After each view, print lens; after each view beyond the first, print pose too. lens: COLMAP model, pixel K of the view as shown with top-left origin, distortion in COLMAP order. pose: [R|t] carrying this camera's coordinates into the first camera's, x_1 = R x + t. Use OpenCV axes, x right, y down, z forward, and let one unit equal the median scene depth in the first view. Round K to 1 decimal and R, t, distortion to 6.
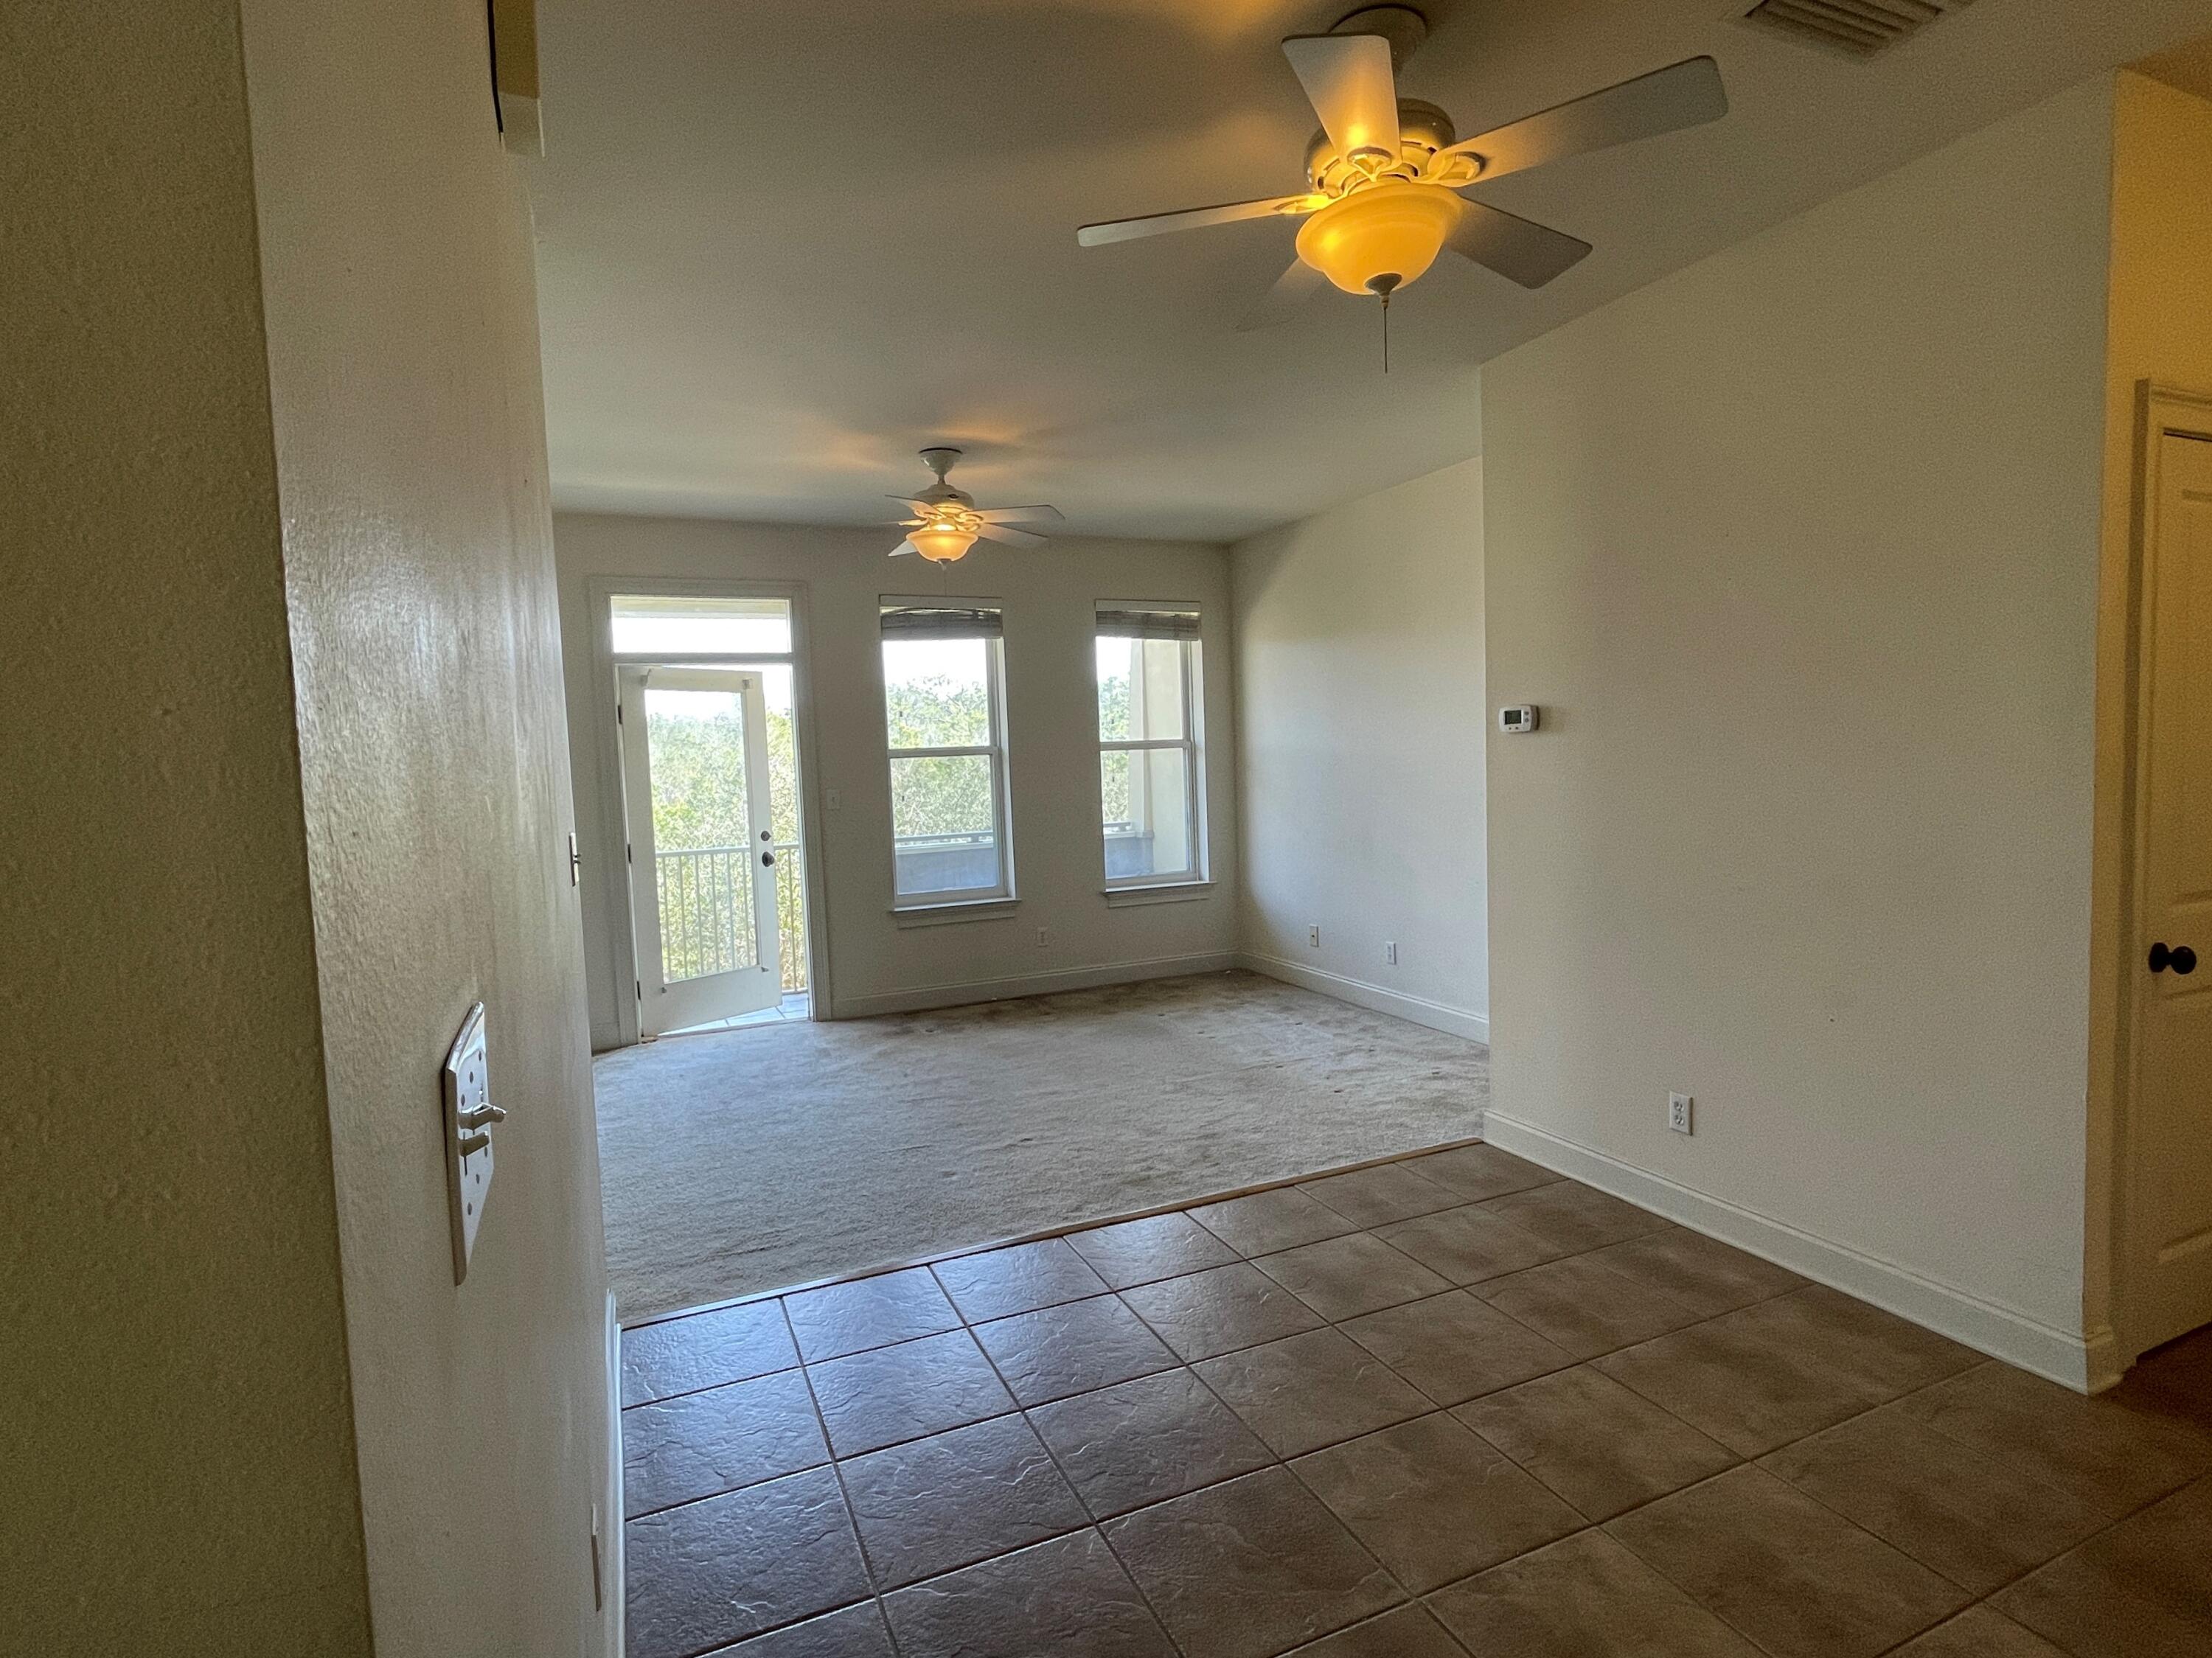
lens RADIAL K [[1097.3, 0, 1095.6], [0, 1097.3, 831.0], [0, 0, 1]] dist [0.005754, 0.000130]
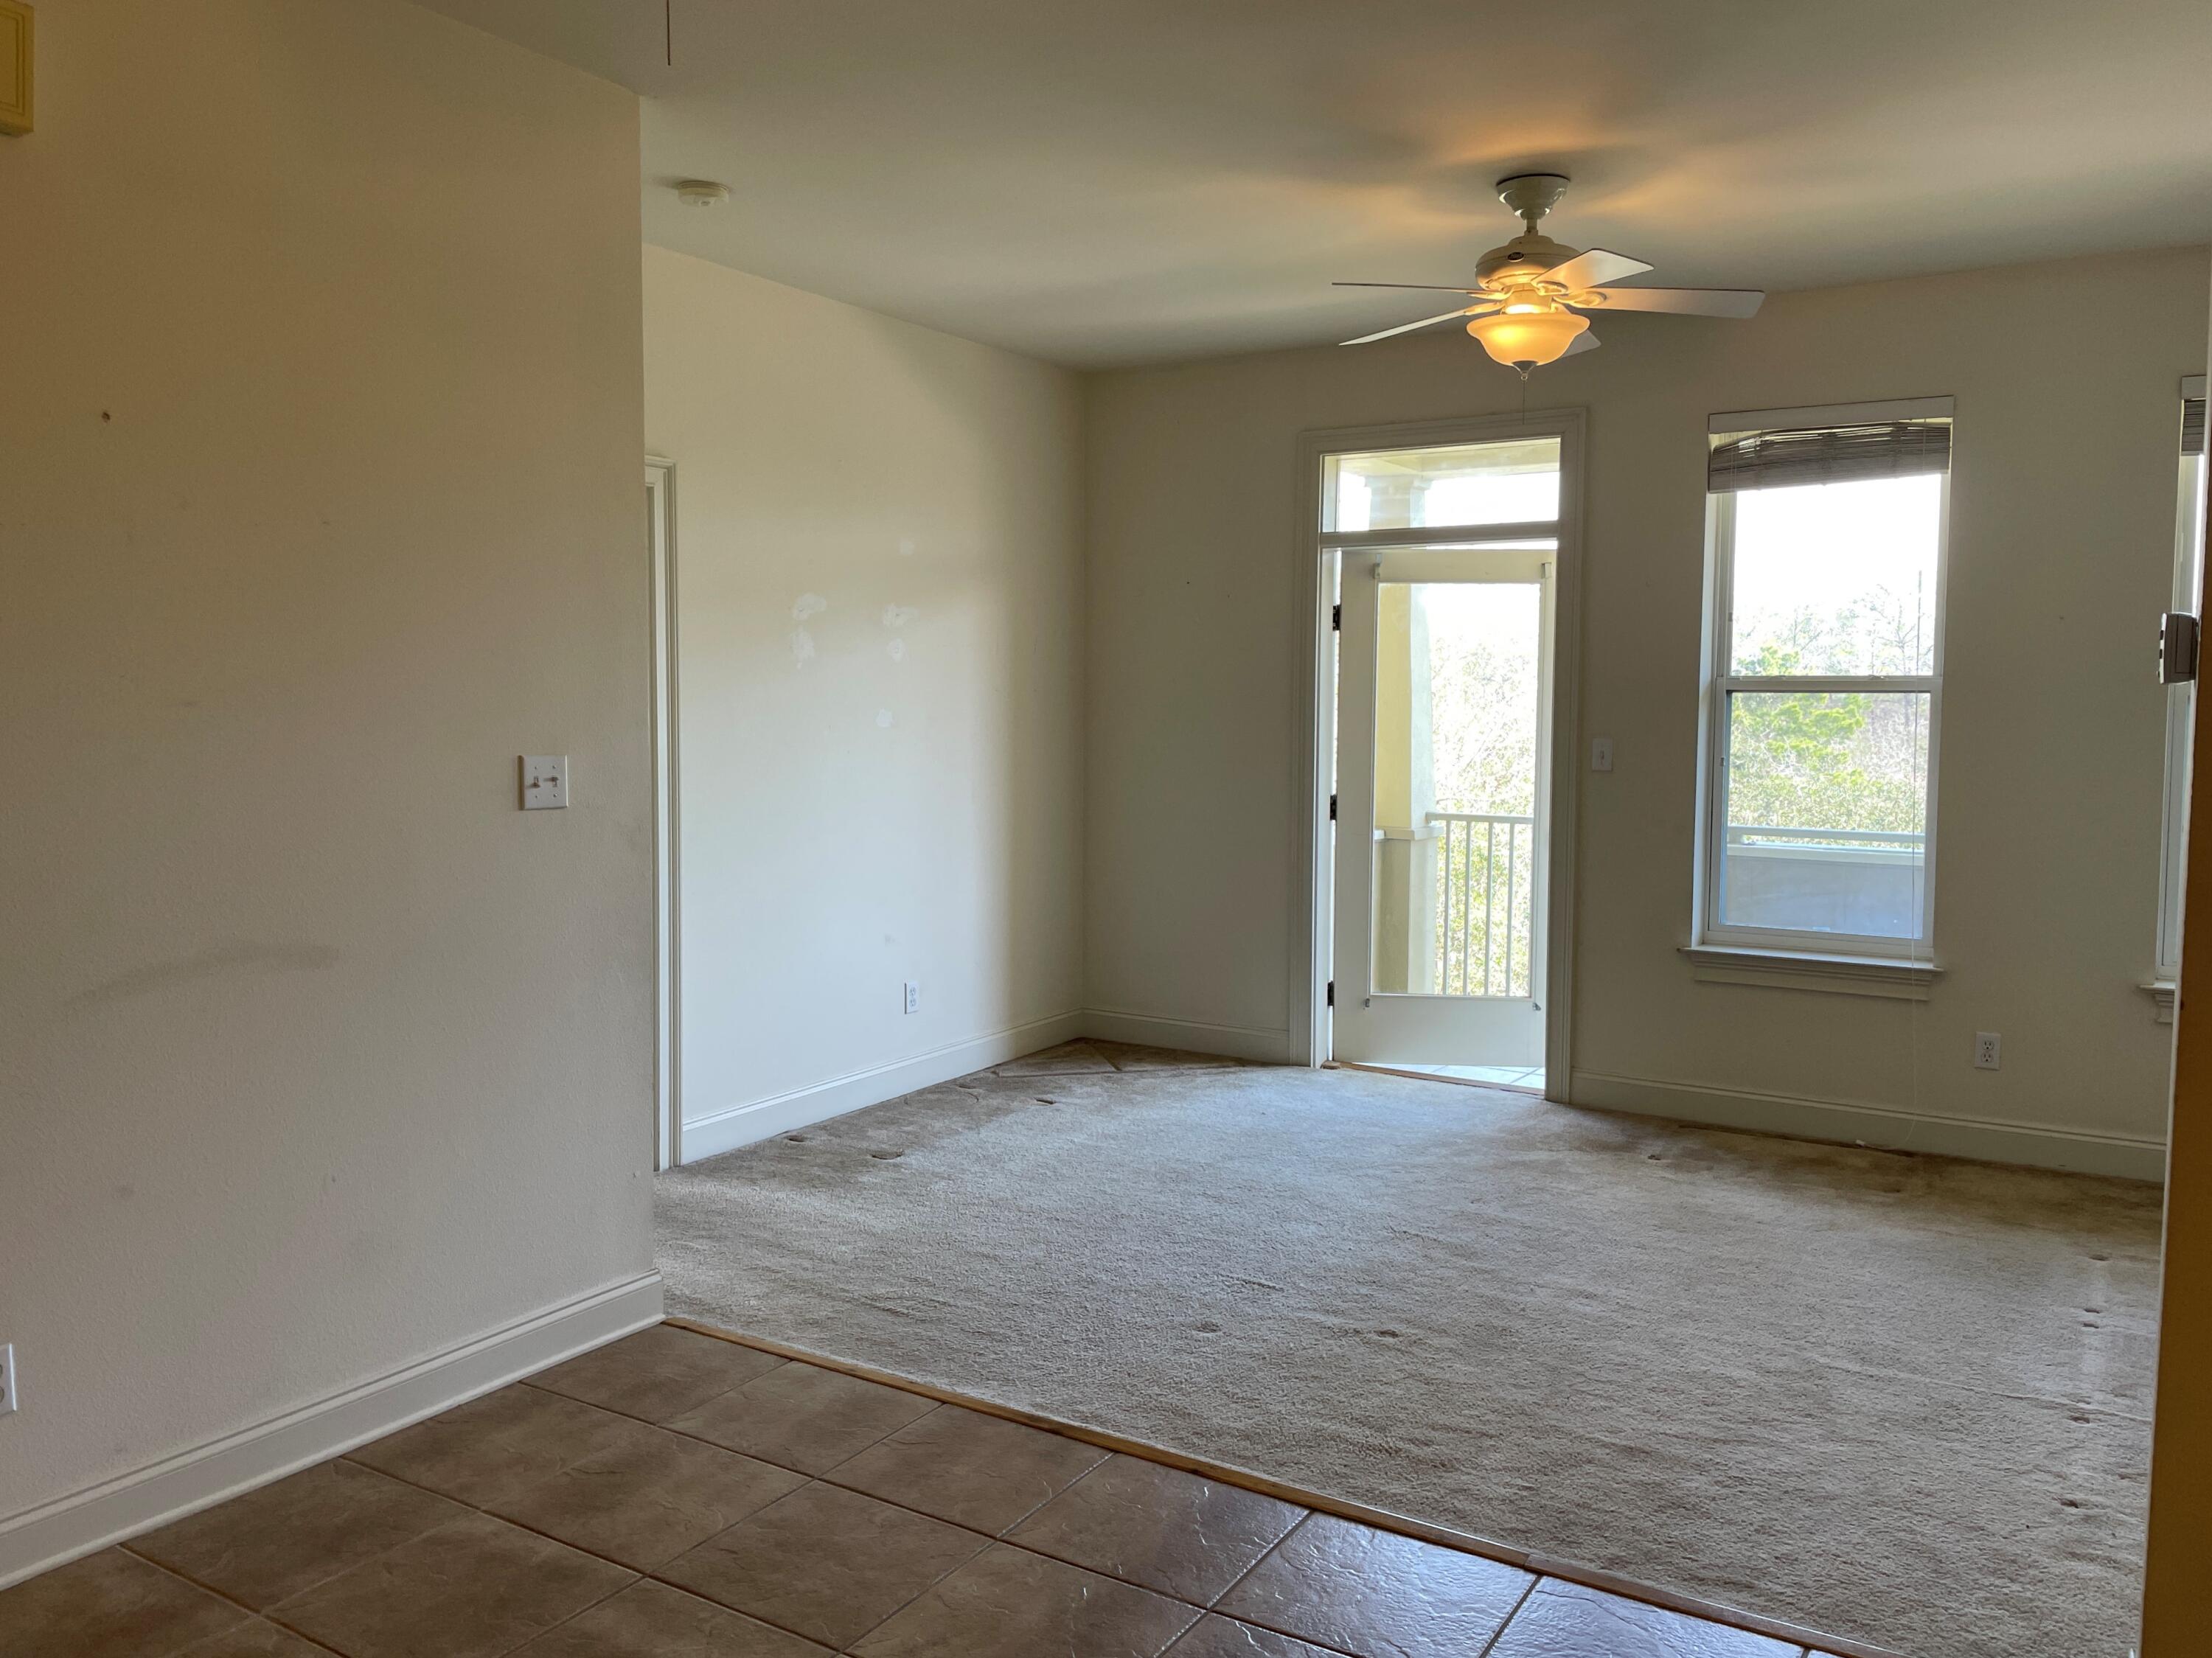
lens RADIAL K [[1674.3, 0, 1103.7], [0, 1674.3, 822.1], [0, 0, 1]] dist [0.069420, -0.081029]
pose [[0.576267, 0.102699, -0.810783, 0.456551], [-0.082798, 0.994305, 0.067096, -0.037980], [0.813056, 0.028466, 0.581489, 0.261480]]
